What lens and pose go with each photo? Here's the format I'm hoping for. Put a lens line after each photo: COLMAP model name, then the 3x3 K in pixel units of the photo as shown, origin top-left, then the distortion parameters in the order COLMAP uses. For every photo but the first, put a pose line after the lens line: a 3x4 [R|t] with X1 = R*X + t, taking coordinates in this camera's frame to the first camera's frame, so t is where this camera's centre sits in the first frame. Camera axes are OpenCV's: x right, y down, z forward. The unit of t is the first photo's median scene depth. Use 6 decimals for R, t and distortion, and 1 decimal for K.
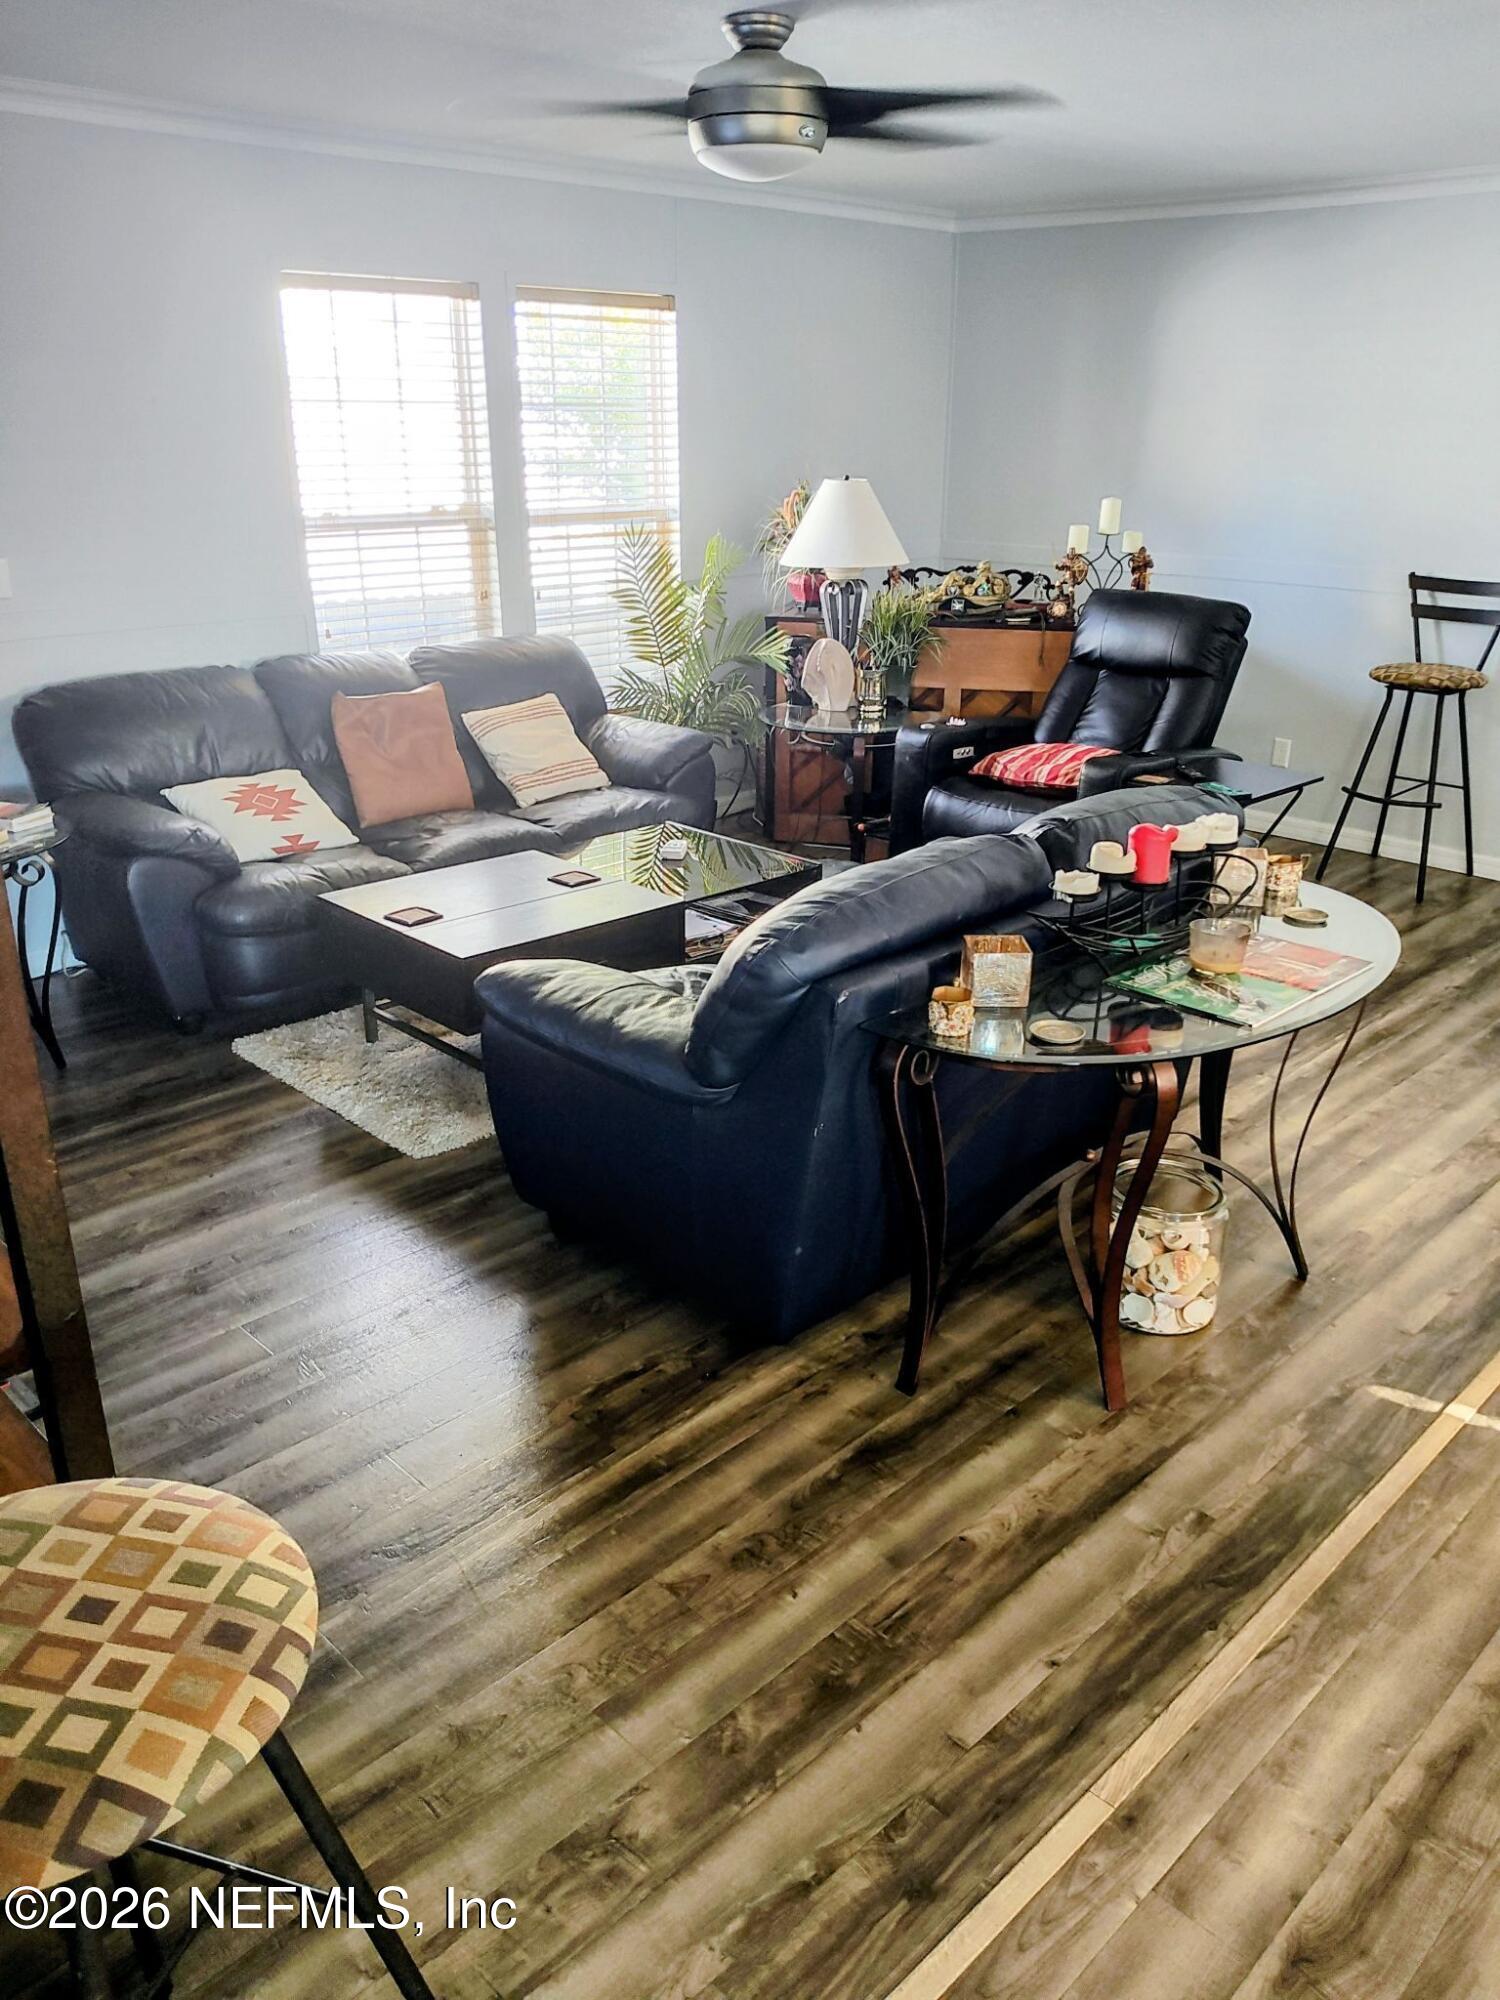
lens RADIAL K [[1595.6, 0, 760.3], [0, 1595.6, 991.0], [0, 0, 1]] dist [0.038055, -0.047004]
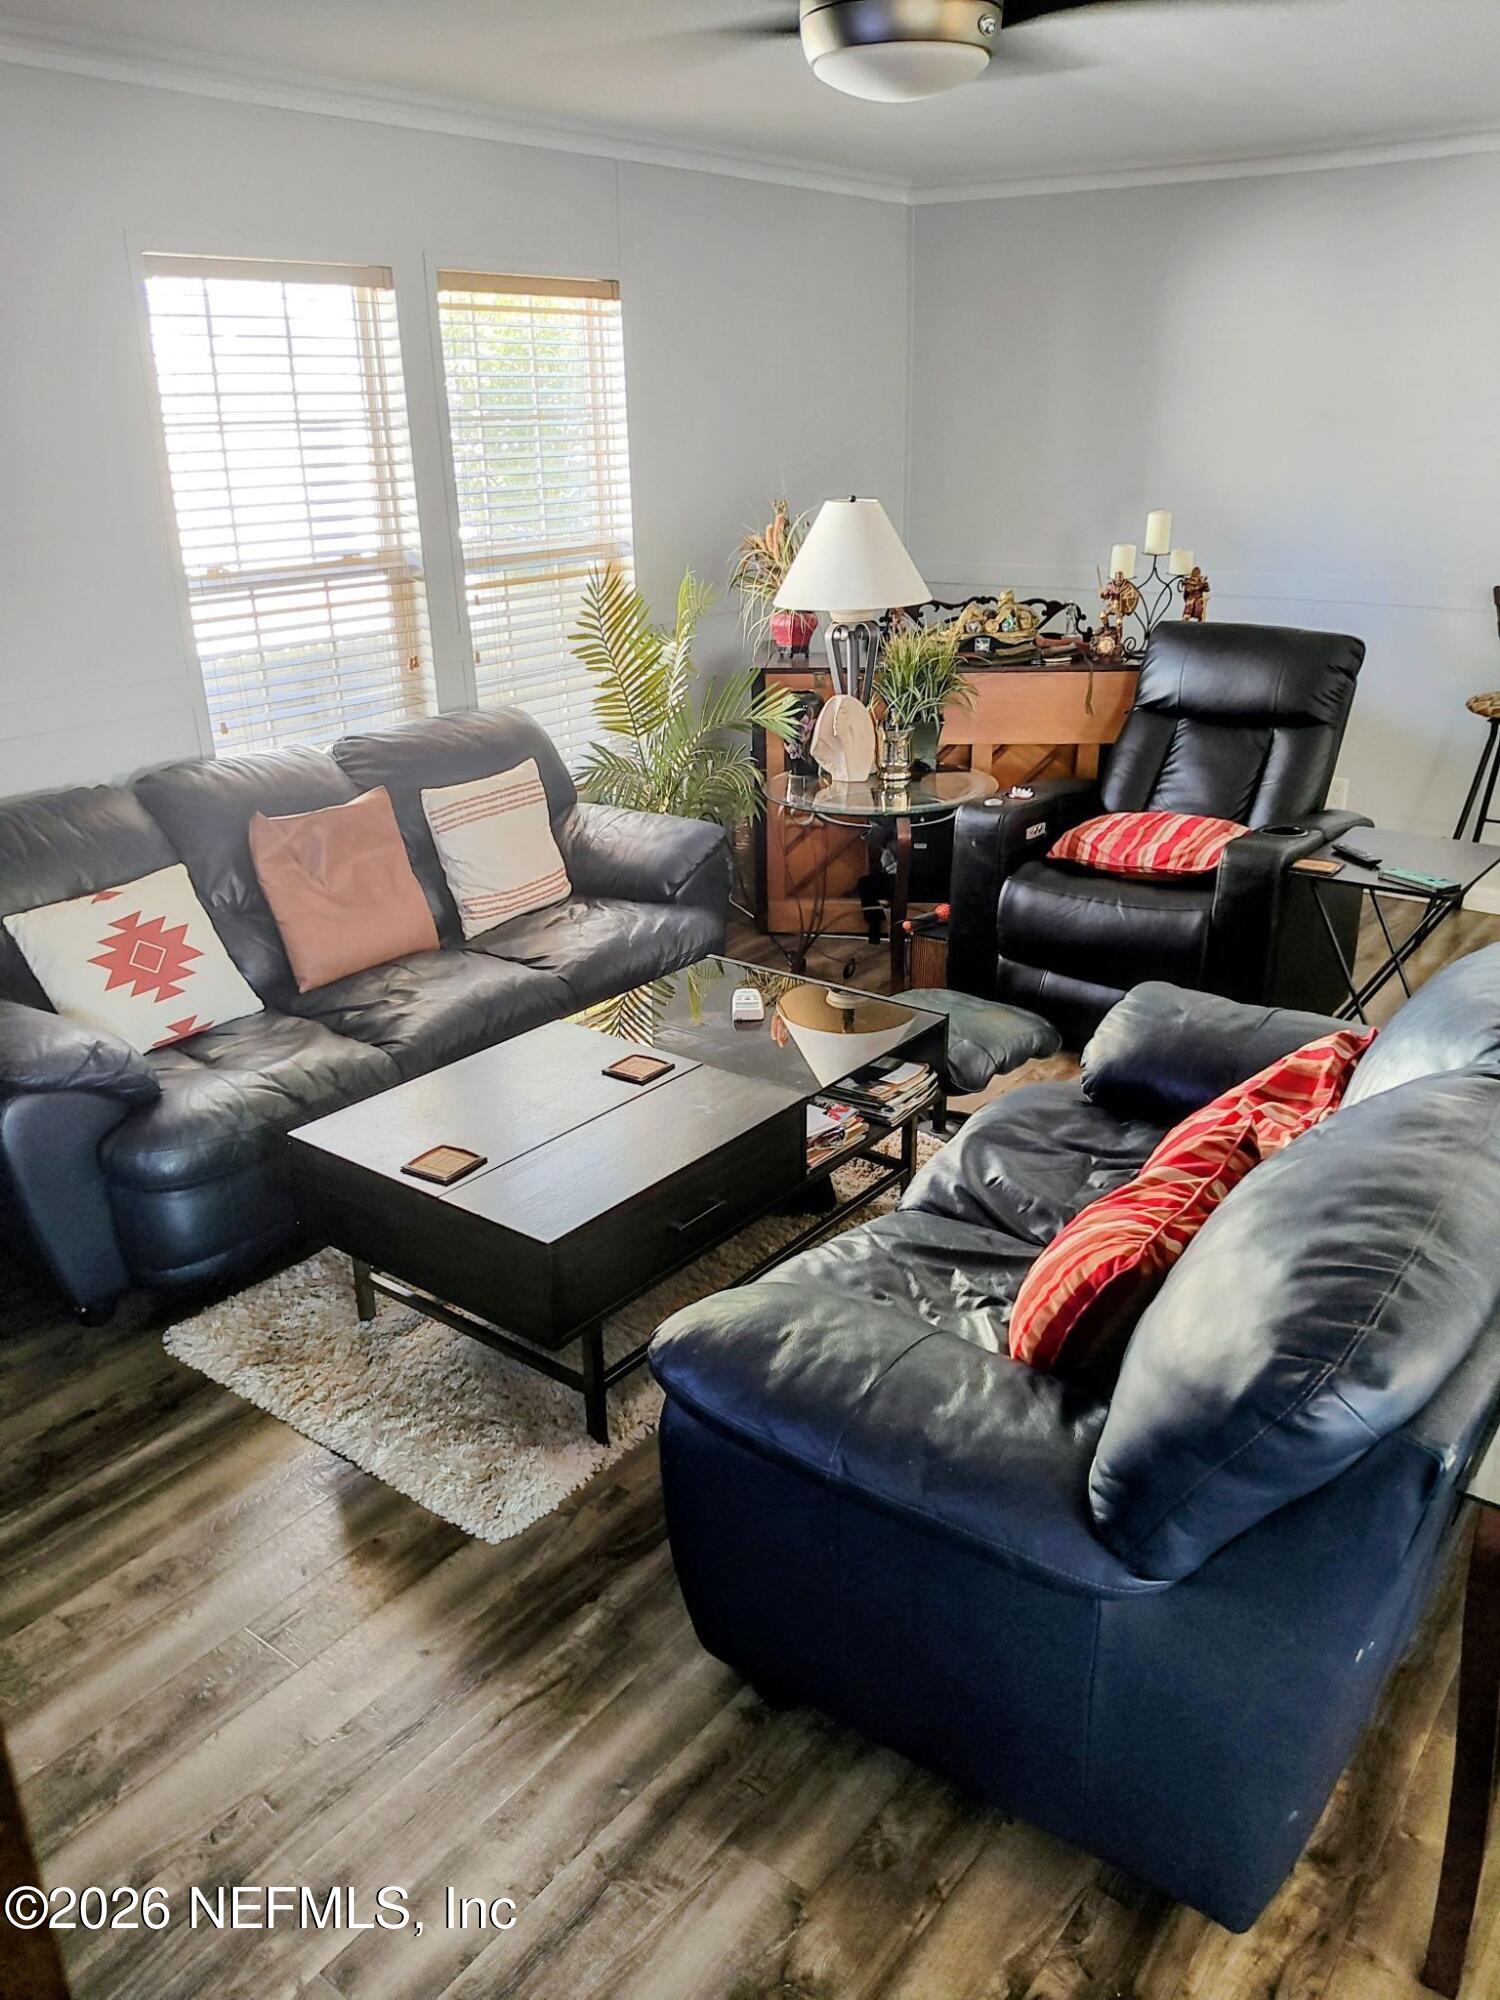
lens RADIAL K [[1595.6, 0, 754.5], [0, 1595.6, 966.9], [0, 0, 1]] dist [0.038055, -0.047004]
pose [[0.990698, -0.068072, 0.117830, -0.114778], [0.069505, 0.997549, -0.008089, -0.084129], [-0.116990, 0.016204, 0.993001, 0.212398]]
